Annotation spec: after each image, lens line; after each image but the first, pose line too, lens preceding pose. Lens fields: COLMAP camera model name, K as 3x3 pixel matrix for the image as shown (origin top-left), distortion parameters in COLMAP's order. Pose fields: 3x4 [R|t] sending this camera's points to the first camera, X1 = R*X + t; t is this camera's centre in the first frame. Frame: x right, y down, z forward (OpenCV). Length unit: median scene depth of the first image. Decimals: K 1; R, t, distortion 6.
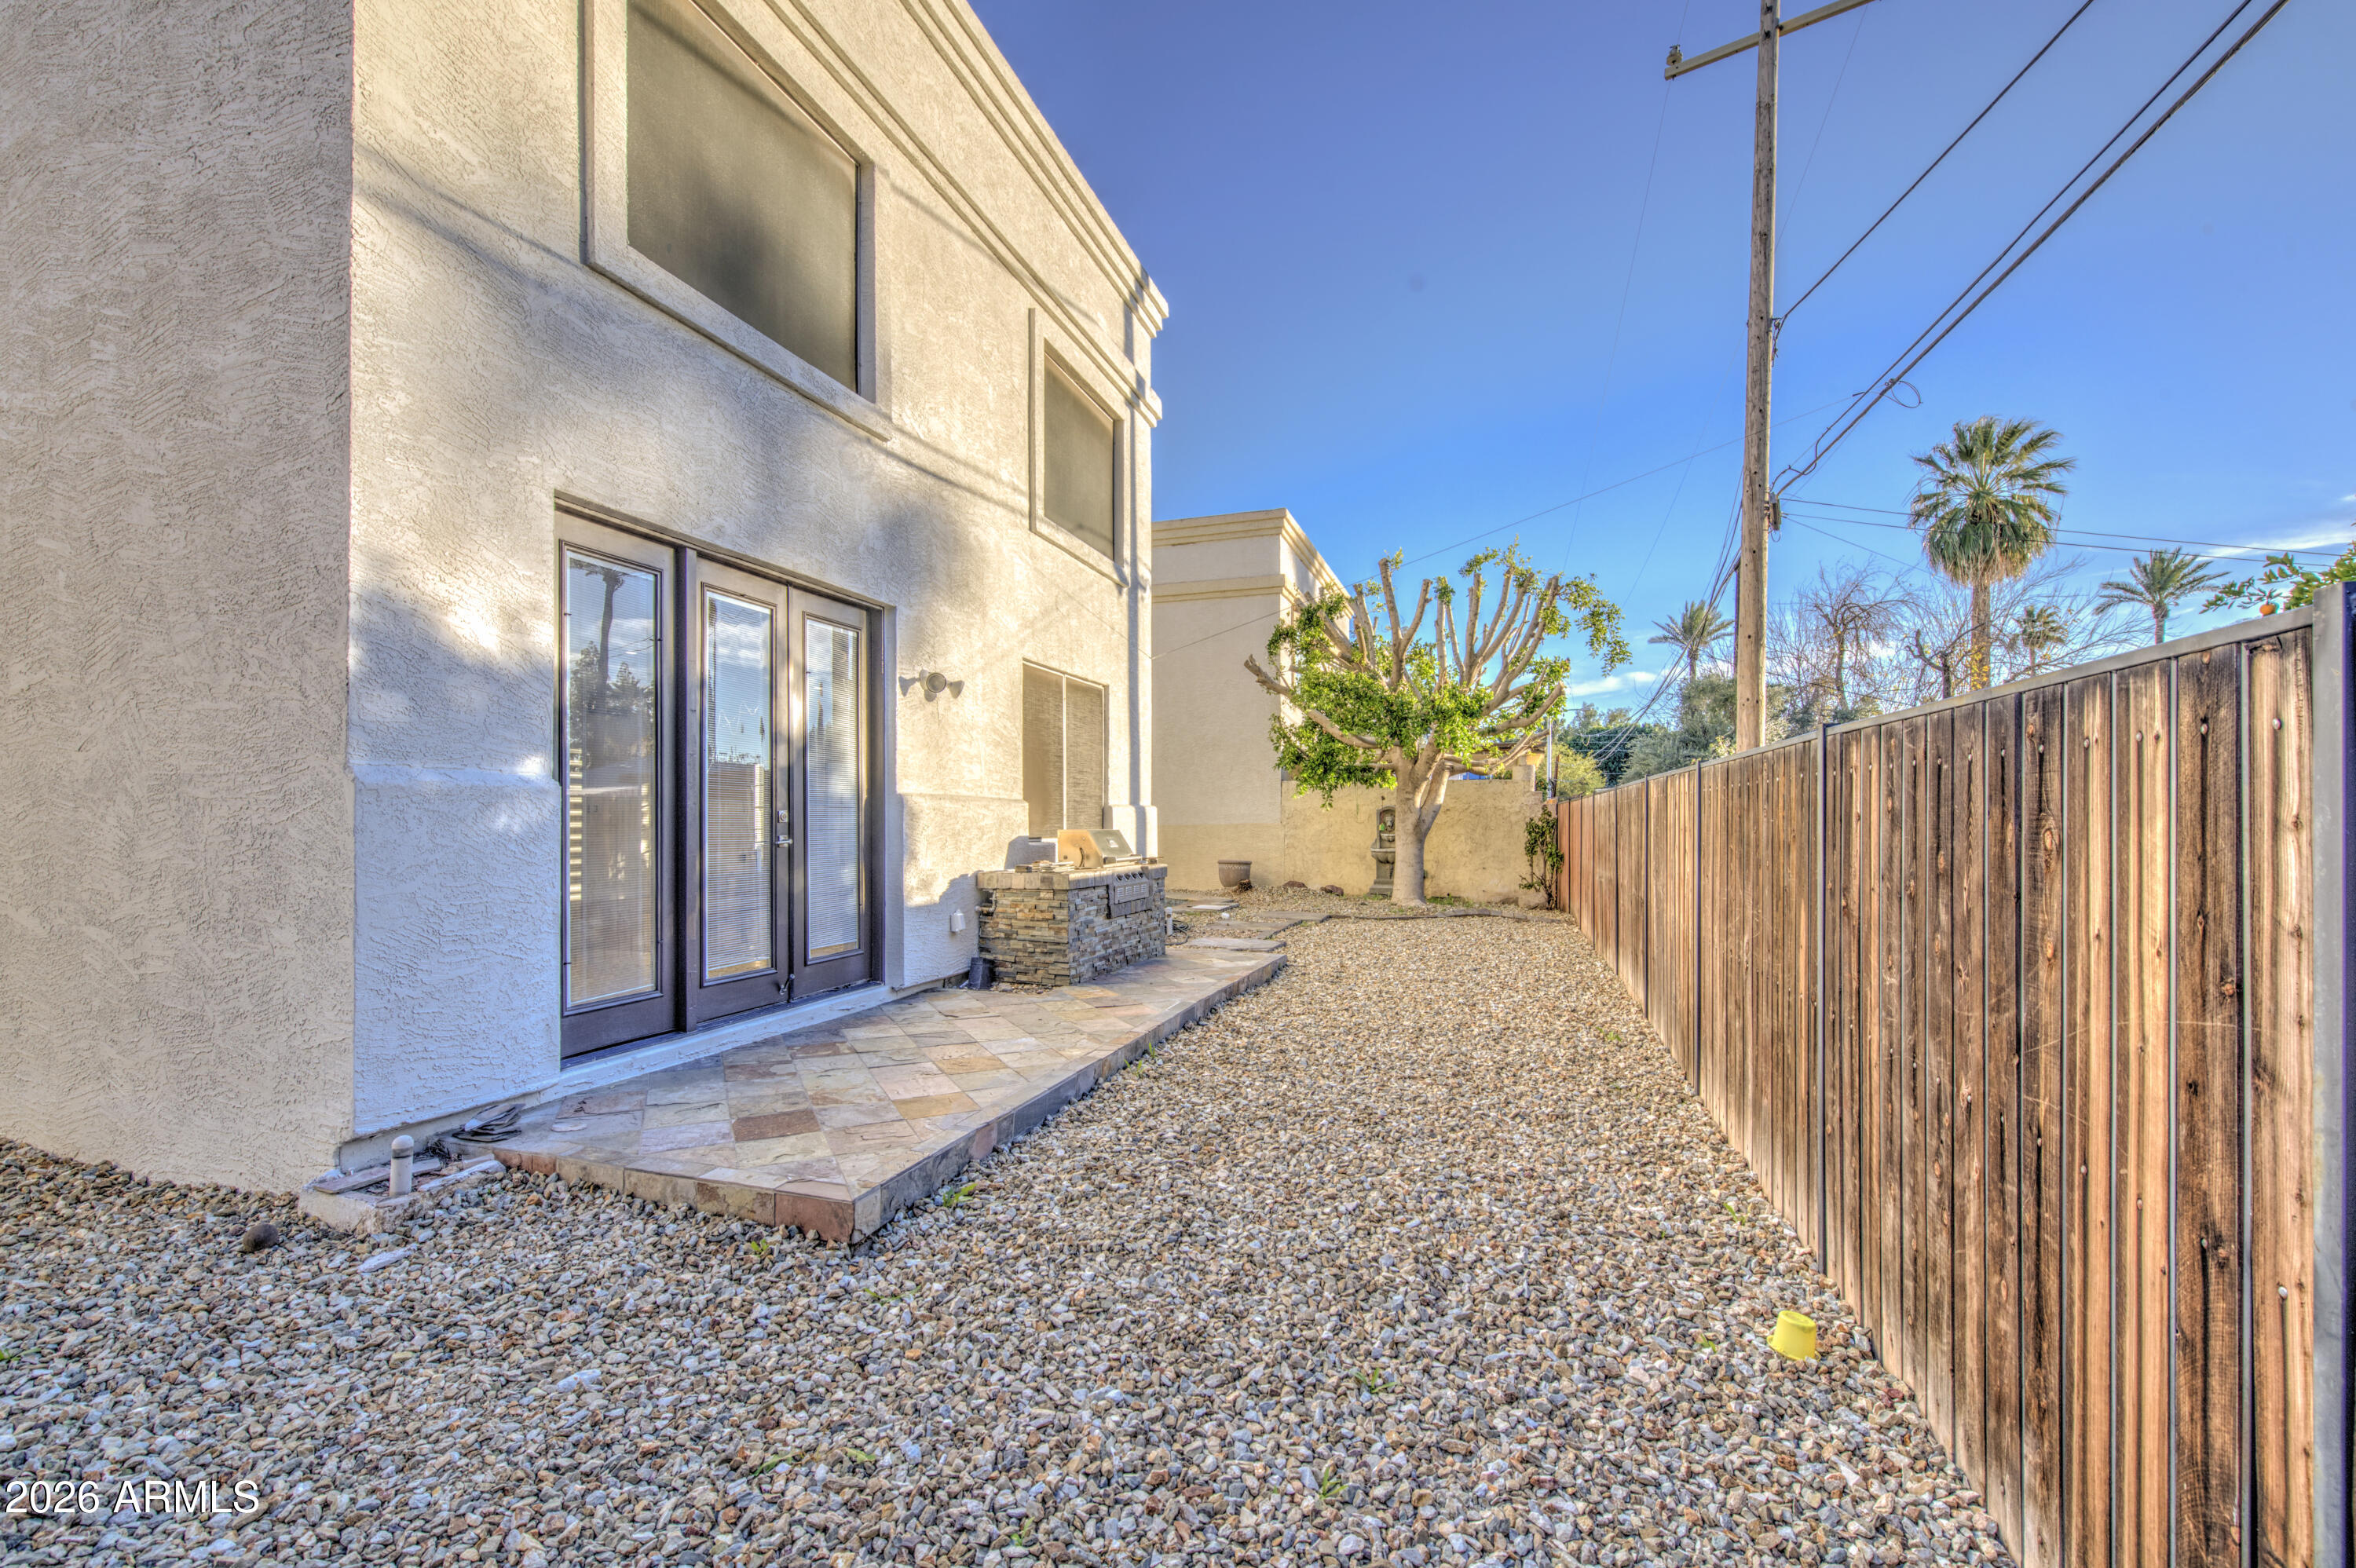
lens RADIAL K [[975.3, 0, 1177.2], [0, 975.3, 806.7], [0, 0, 1]] dist [0.002055, -0.002481]
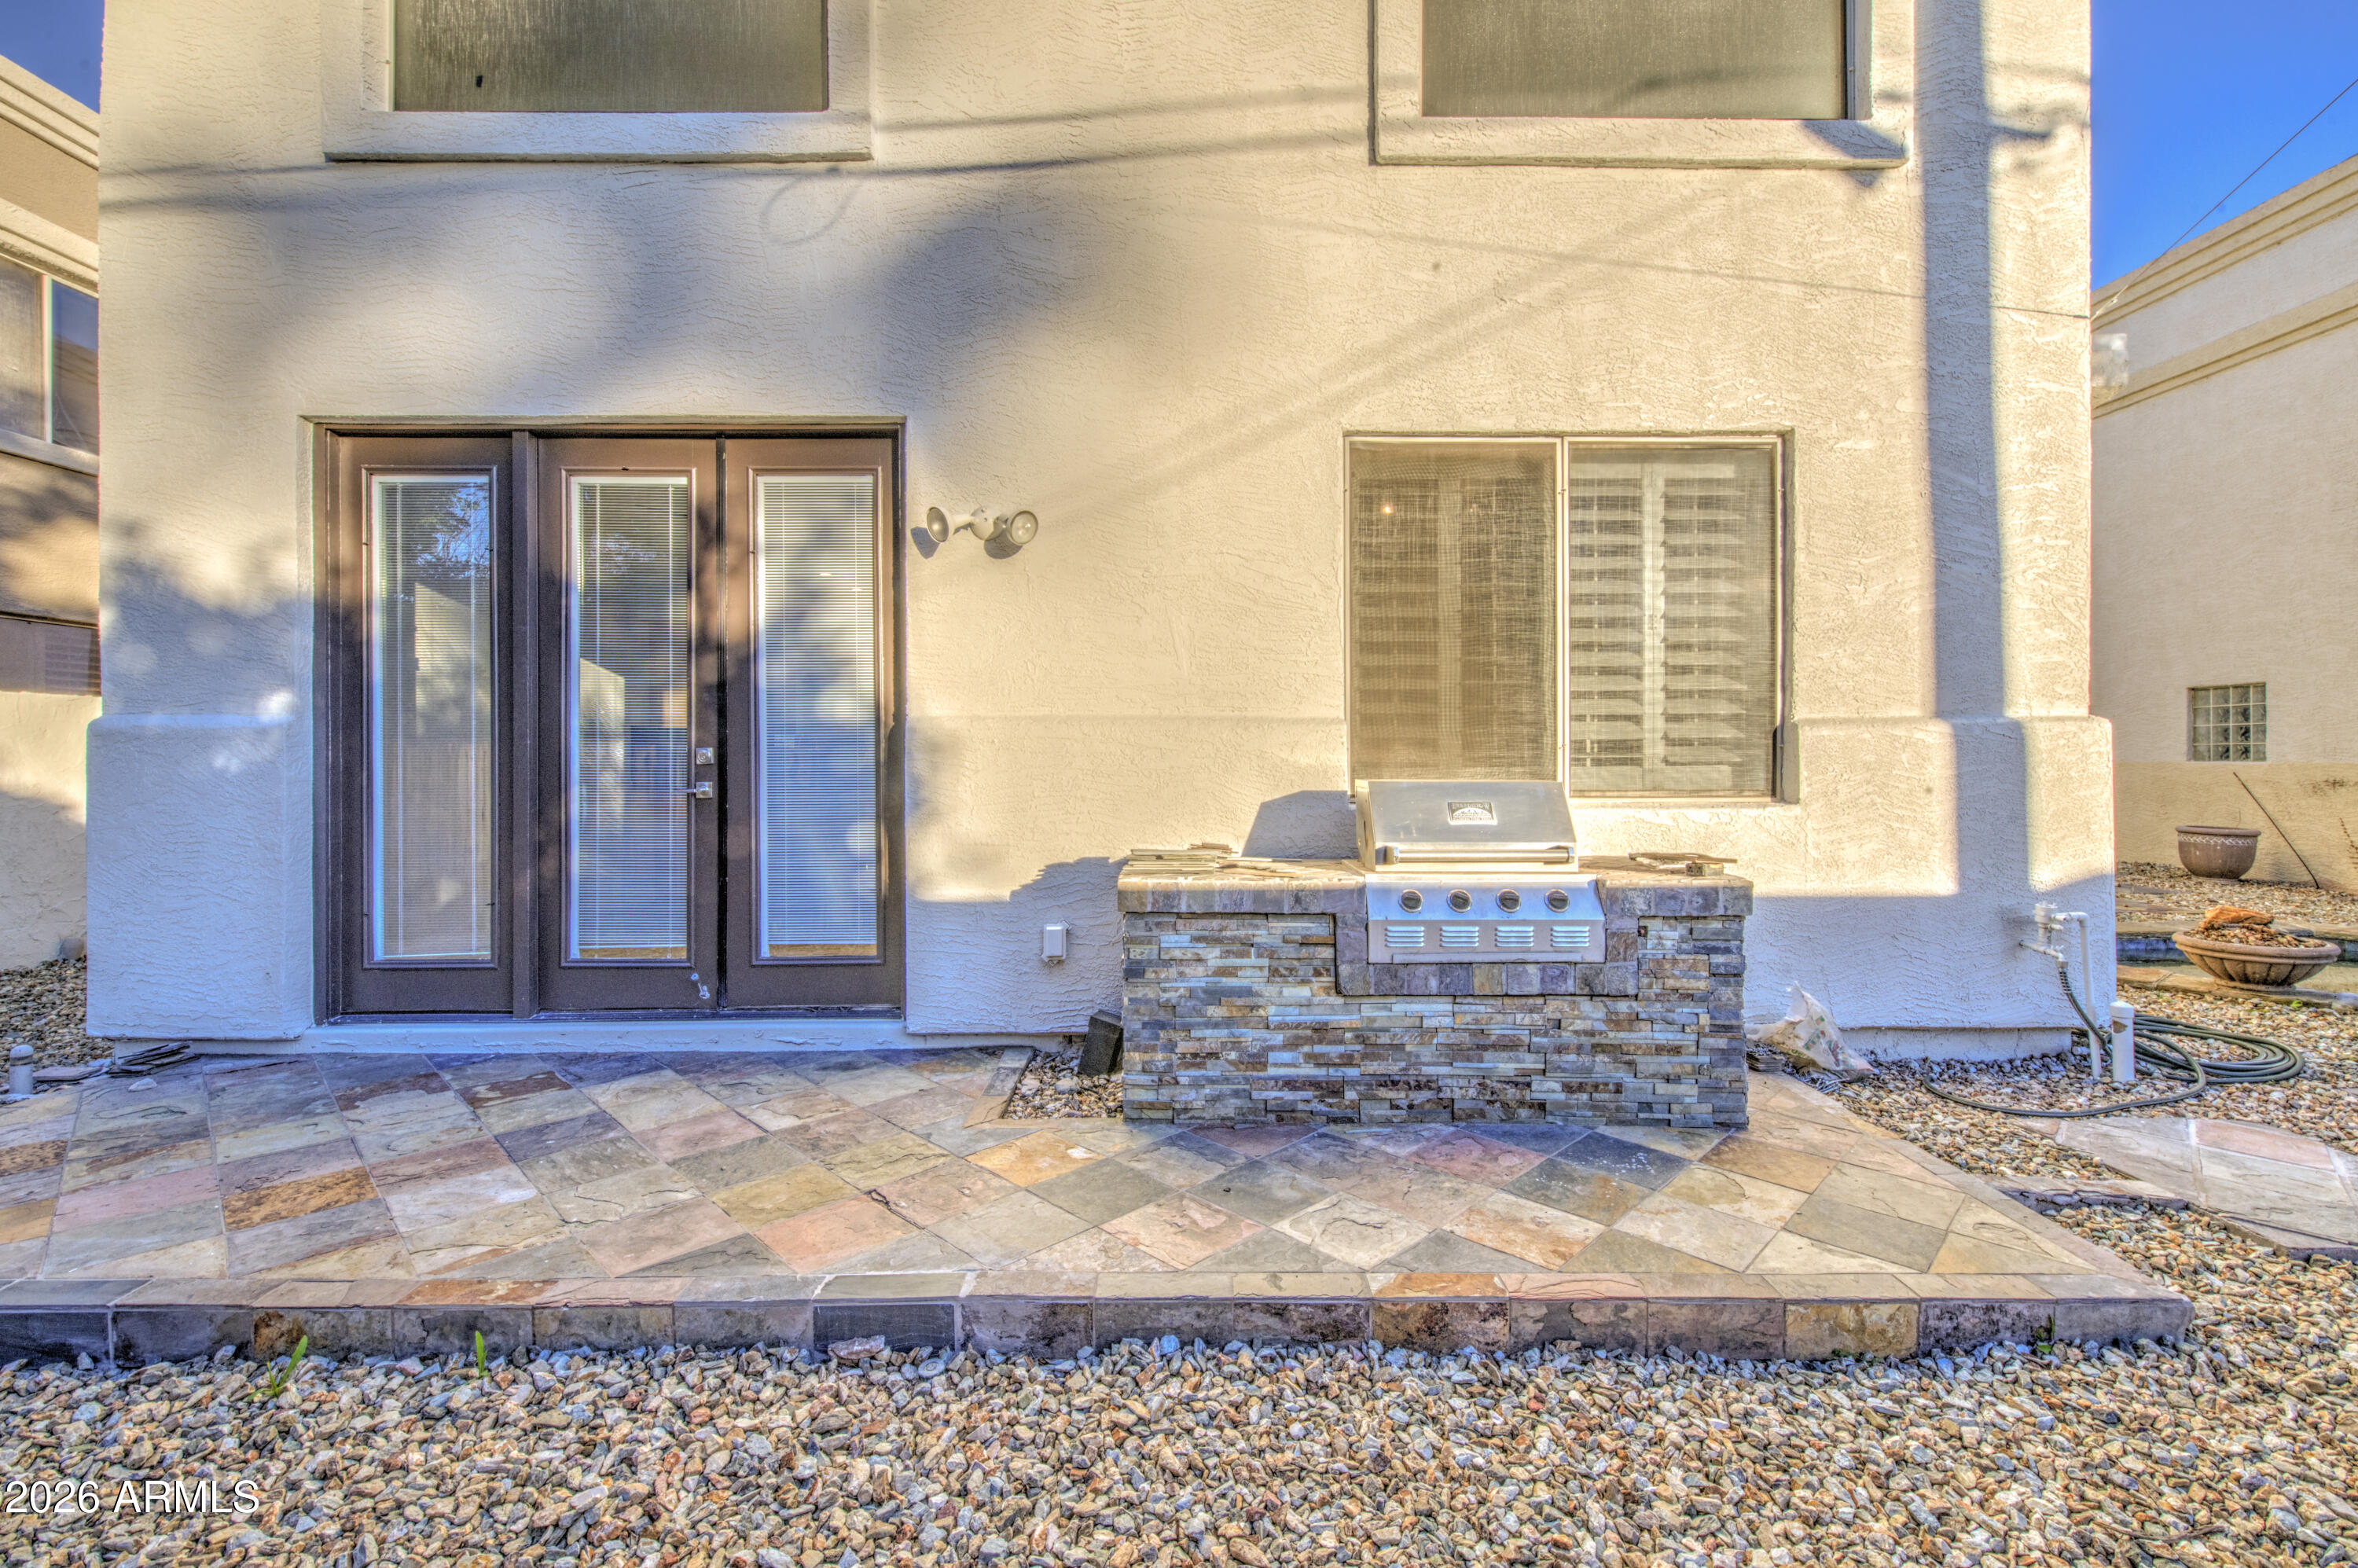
lens RADIAL K [[966.4, 0, 1194.4], [0, 966.4, 809.1], [0, 0, 1]] dist [0.004521, 0.000410]
pose [[0.336834, -0.004196, -0.941555, 0.538215], [0.015125, 0.999885, 0.000956, 0.072970], [0.941443, -0.014563, 0.336858, 1.471495]]
